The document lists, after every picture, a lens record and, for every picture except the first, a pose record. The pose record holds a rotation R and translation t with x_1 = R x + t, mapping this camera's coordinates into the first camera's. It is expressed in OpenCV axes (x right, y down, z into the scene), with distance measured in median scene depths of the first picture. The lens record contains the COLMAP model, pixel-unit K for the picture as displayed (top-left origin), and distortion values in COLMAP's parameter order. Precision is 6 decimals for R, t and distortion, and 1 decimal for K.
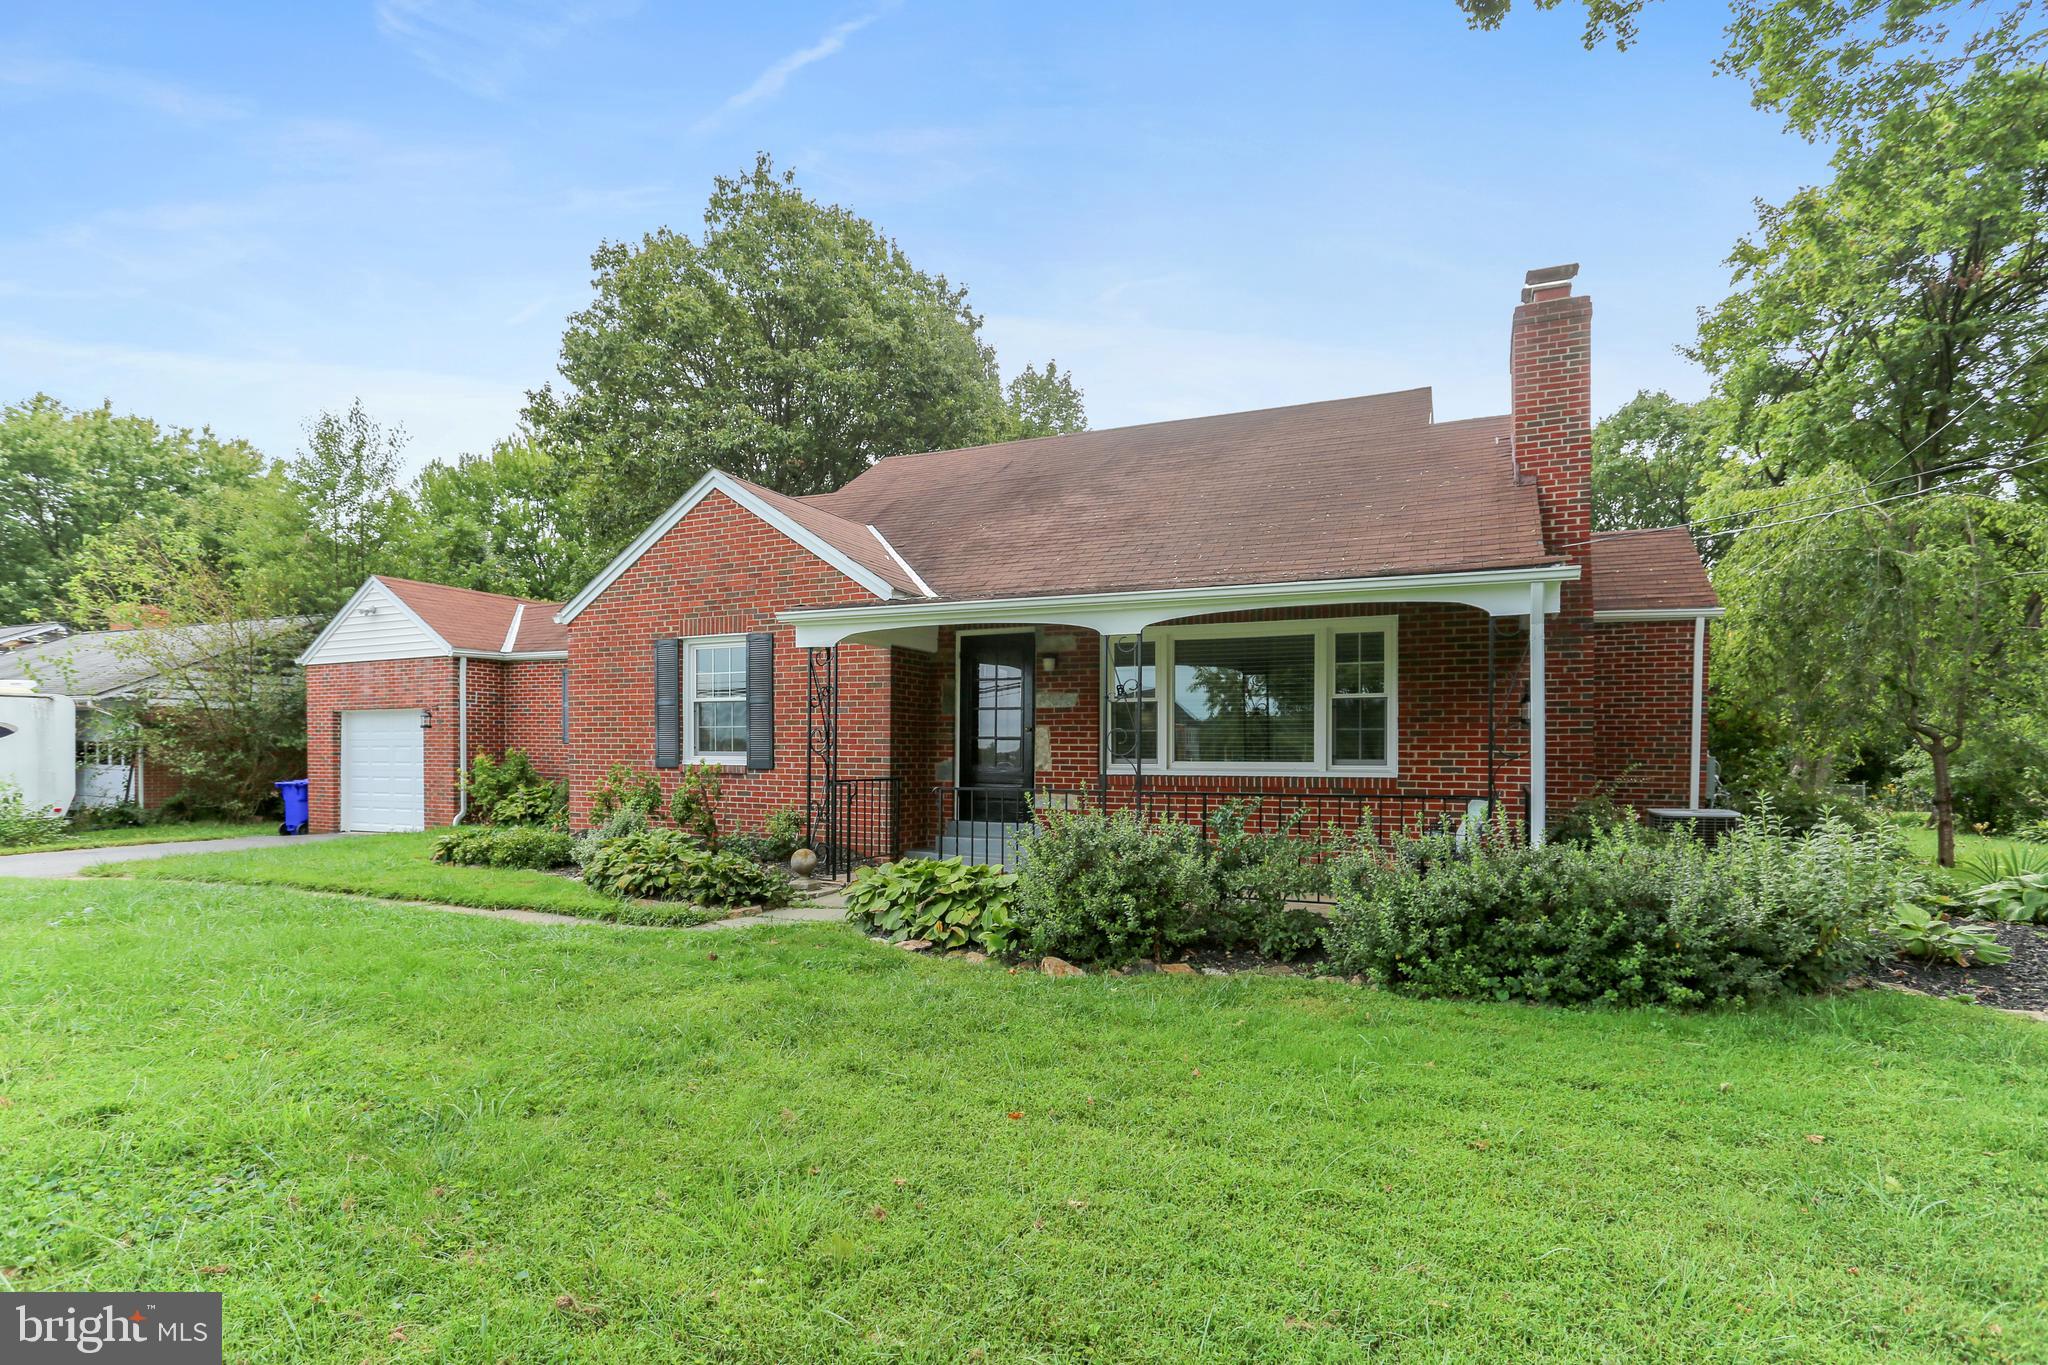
lens RADIAL K [[1012.0, 0, 999.1], [0, 1012.0, 761.9], [0, 0, 1]] dist [0.007014, 0.001447]
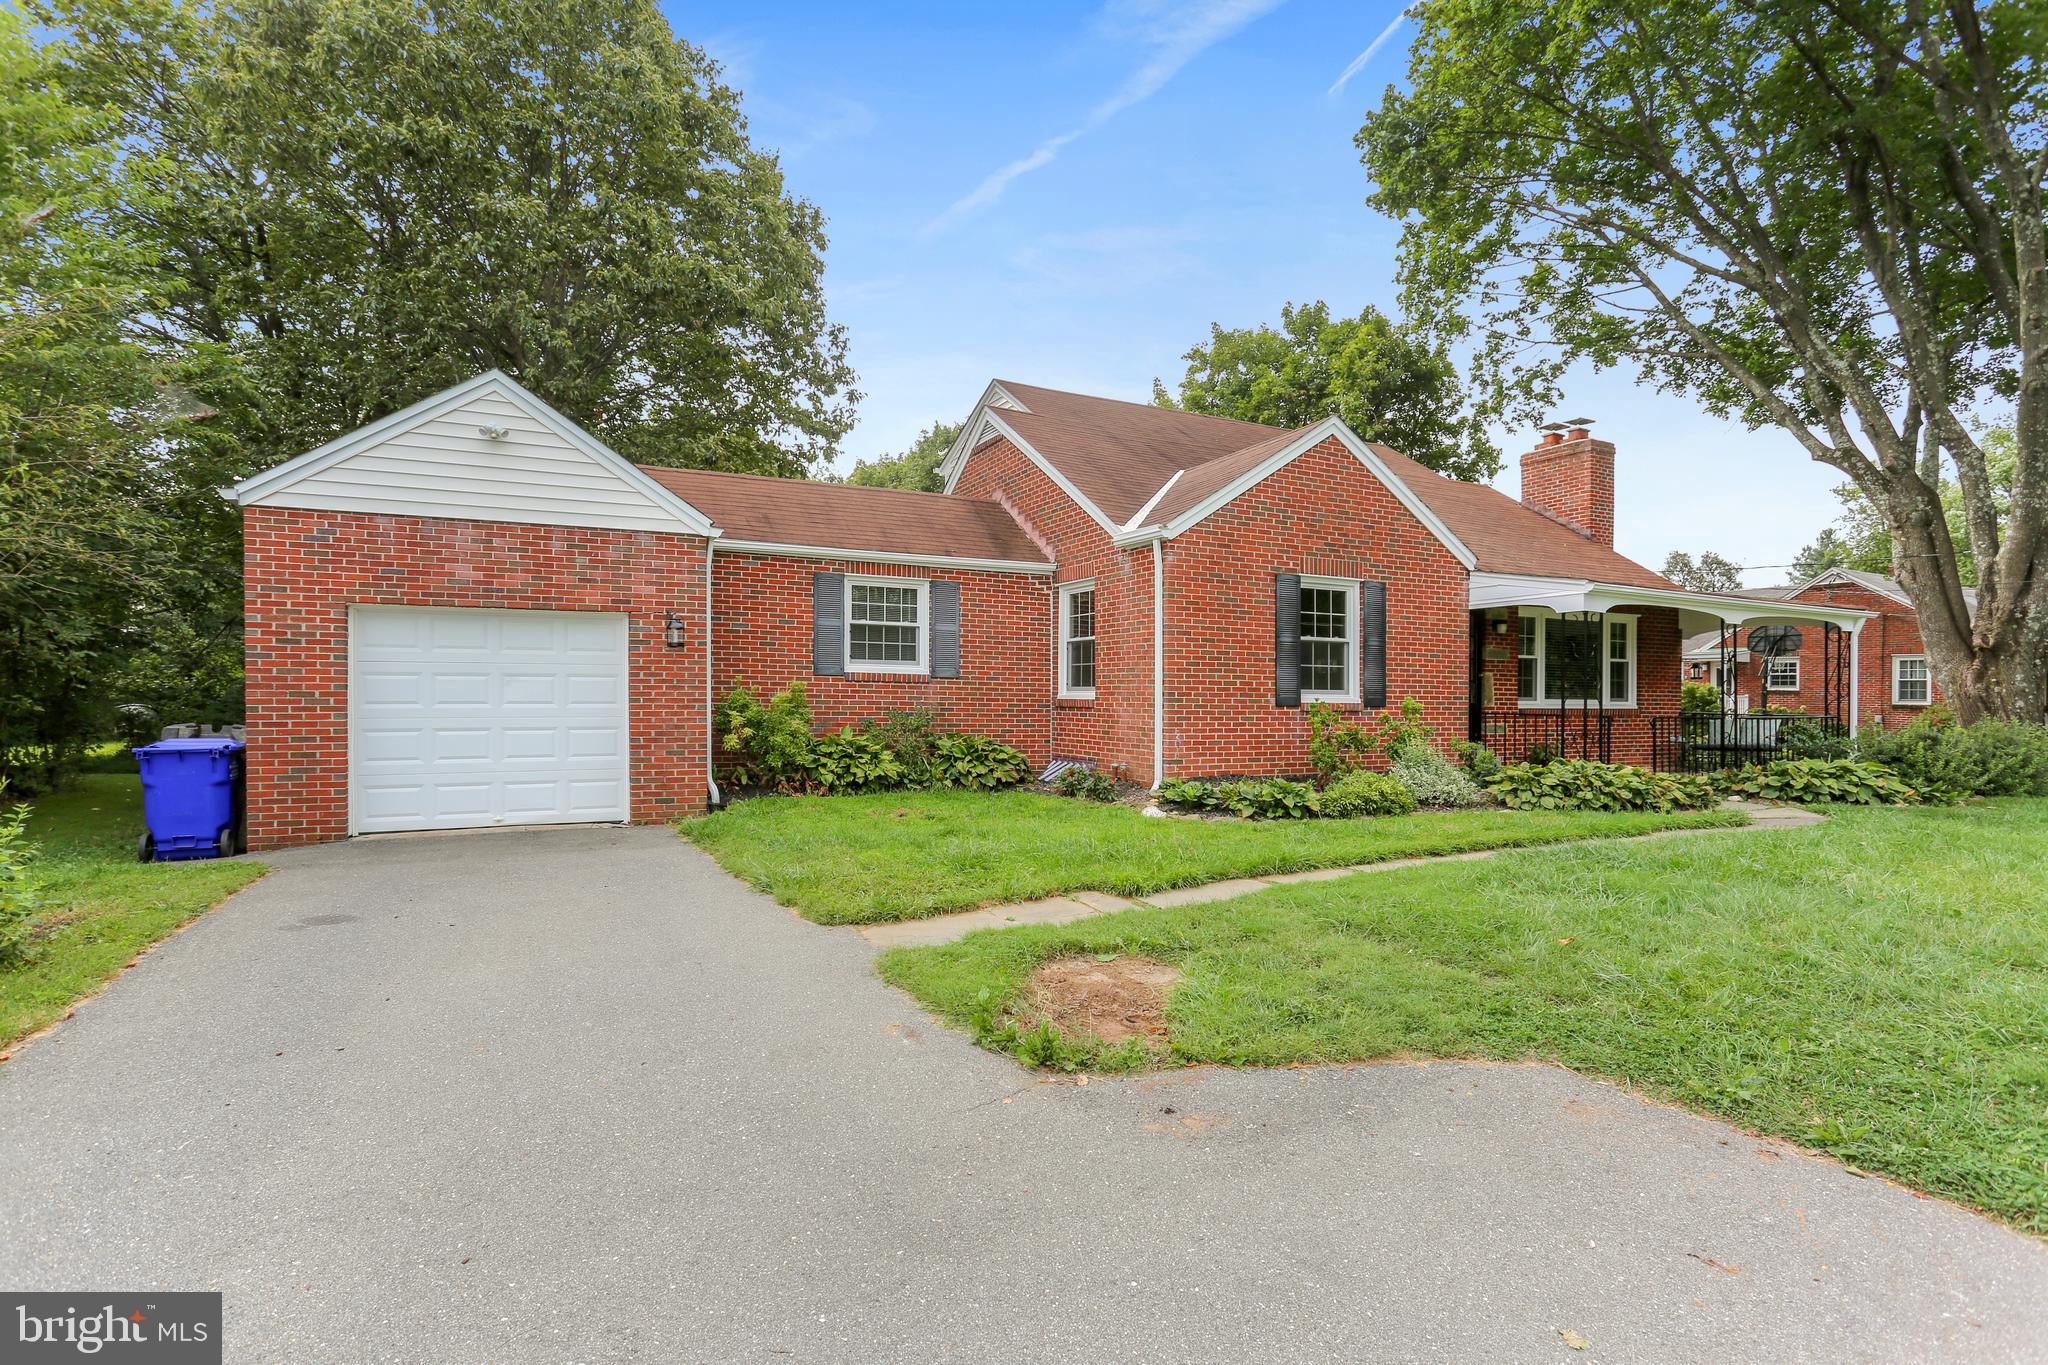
lens RADIAL K [[1012.0, 0, 1051.8], [0, 1012.0, 687.1], [0, 0, 1]] dist [-0.002545, 0.000059]
pose [[0.607995, 0.006367, 0.793915, -1.230408], [-0.000265, 0.999969, -0.007817, -0.005694], [-0.793941, 0.004542, 0.607978, 0.588887]]
